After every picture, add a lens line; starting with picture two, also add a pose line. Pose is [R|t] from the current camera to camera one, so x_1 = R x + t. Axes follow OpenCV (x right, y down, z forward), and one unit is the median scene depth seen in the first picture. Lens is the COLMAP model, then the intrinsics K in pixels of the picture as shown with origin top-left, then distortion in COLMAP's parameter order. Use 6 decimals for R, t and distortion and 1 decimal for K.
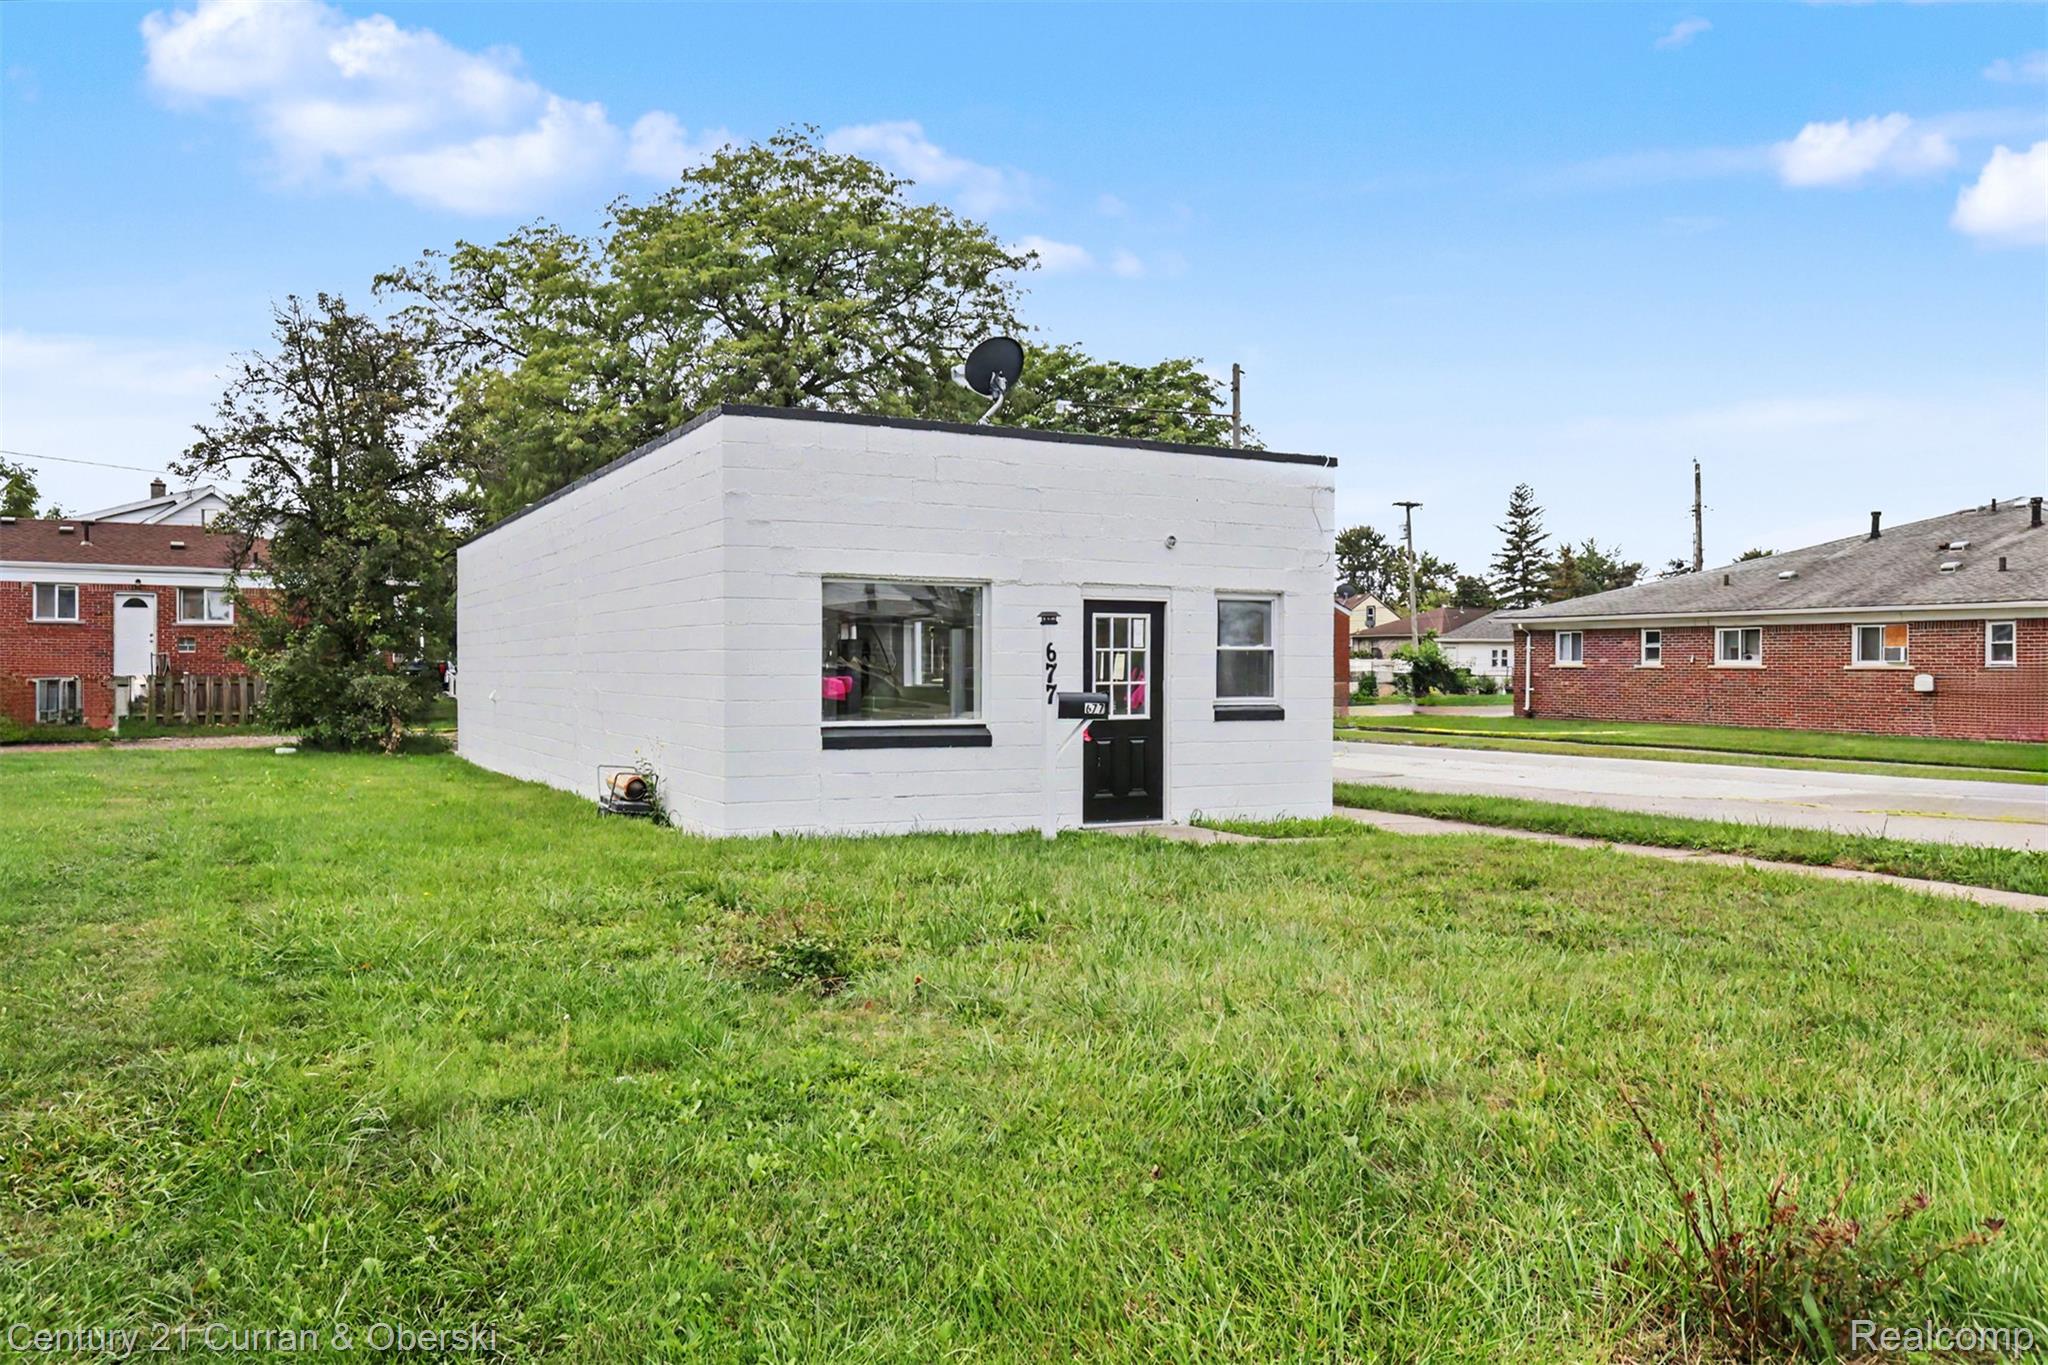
lens RADIAL K [[1508.3, 0, 1033.0], [0, 1508.3, 686.2], [0, 0, 1]] dist [-0.019192, 0.003977]
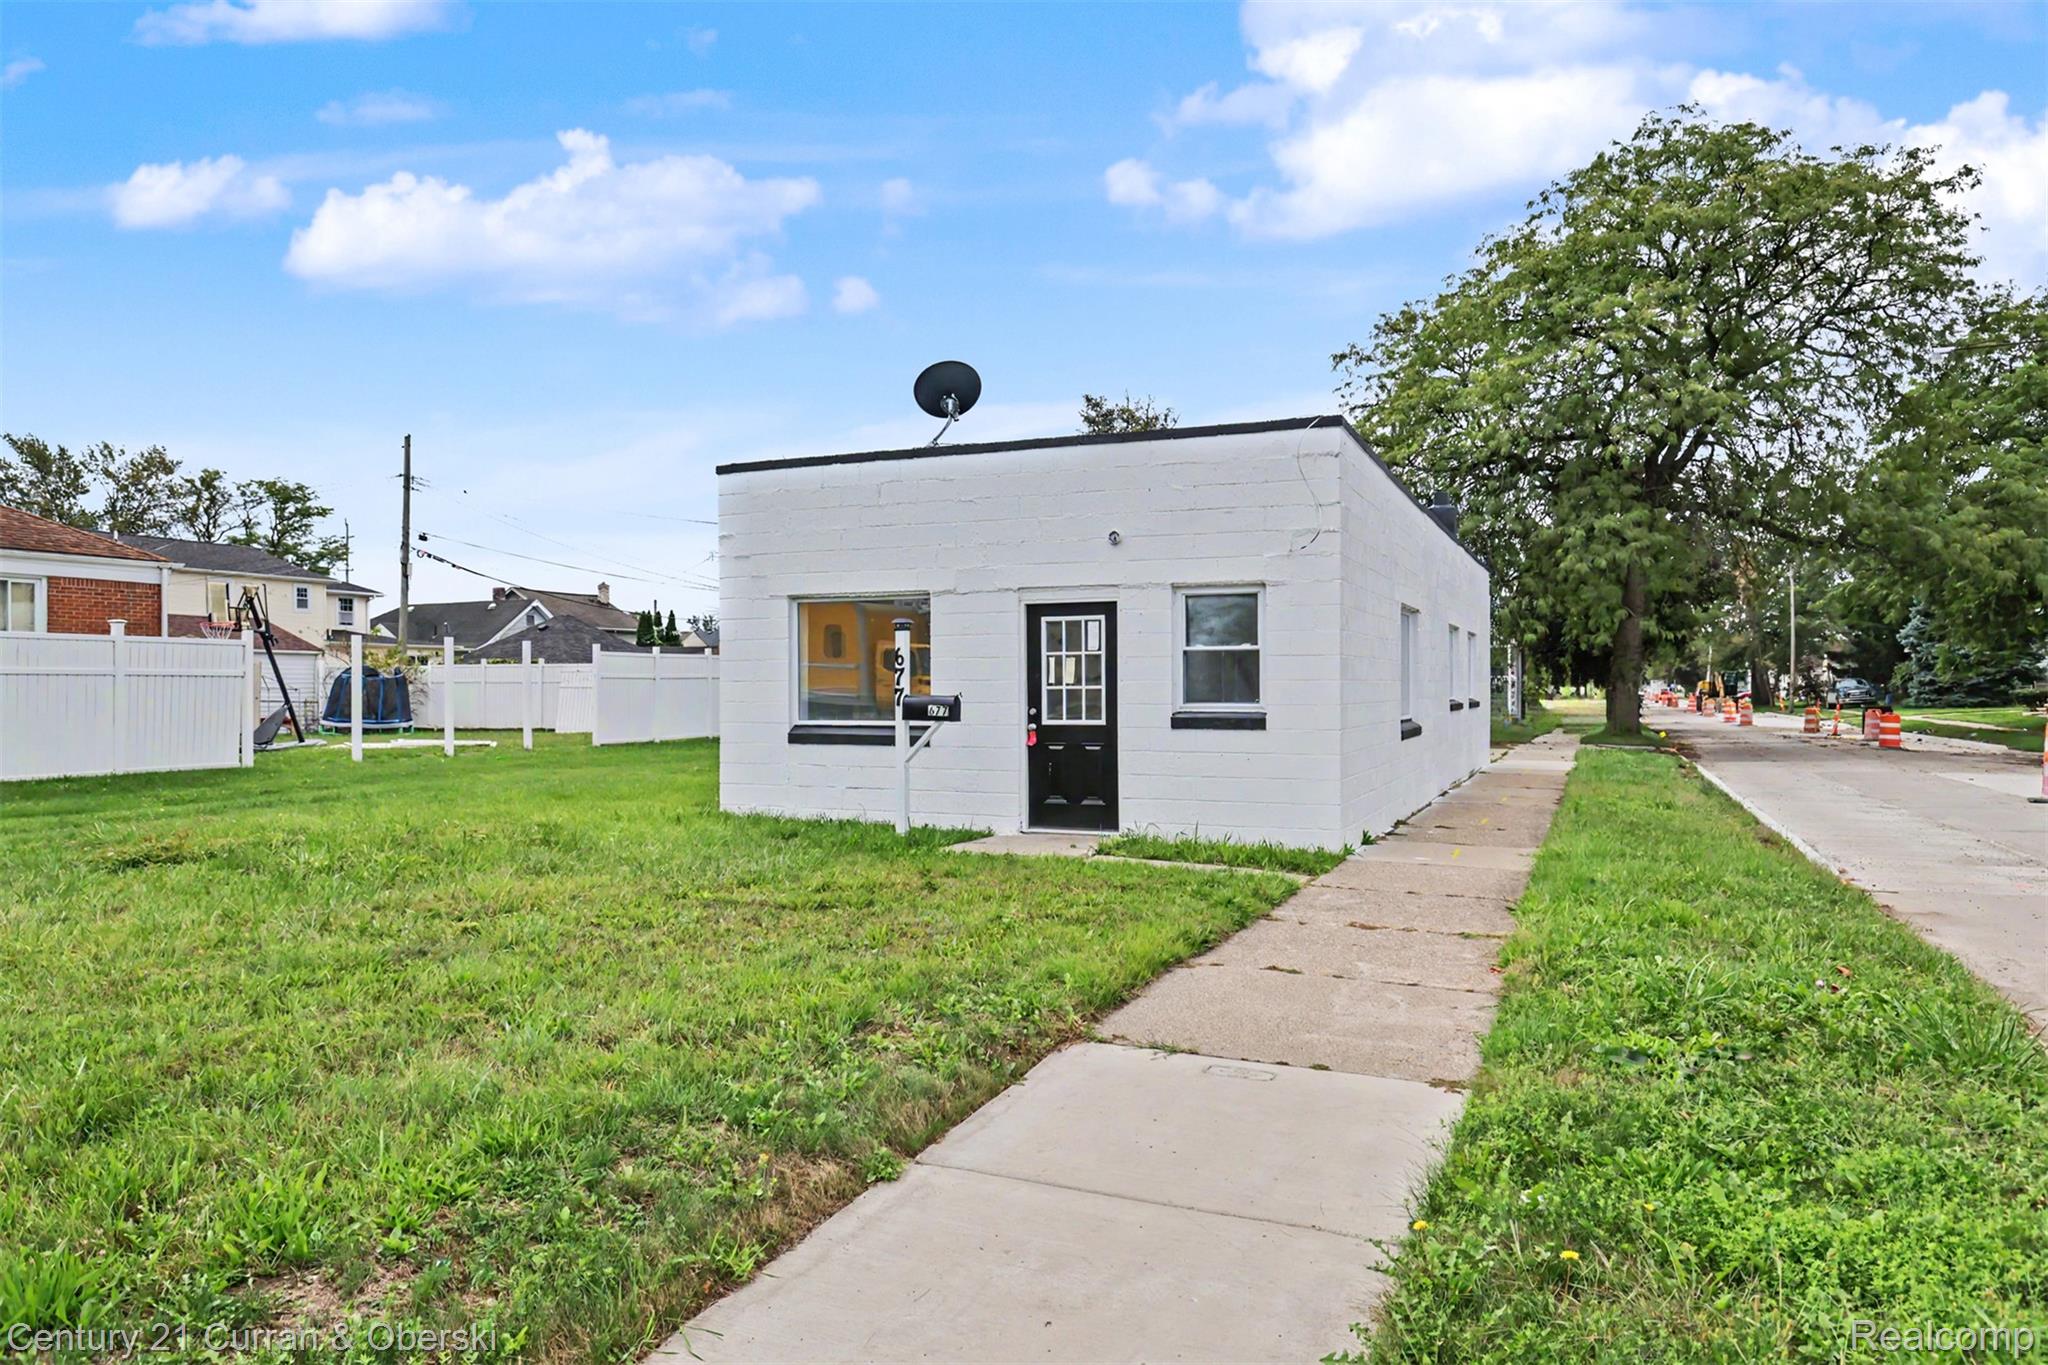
lens RADIAL K [[1367.1, 0, 1037.6], [0, 1367.1, 685.9], [0, 0, 1]] dist [0.006933, 0.001075]
pose [[0.624041, -0.008310, -0.781348, 0.385069], [-0.005439, 0.999873, -0.014978, 0.005530], [0.781373, 0.013597, 0.623916, 0.224865]]
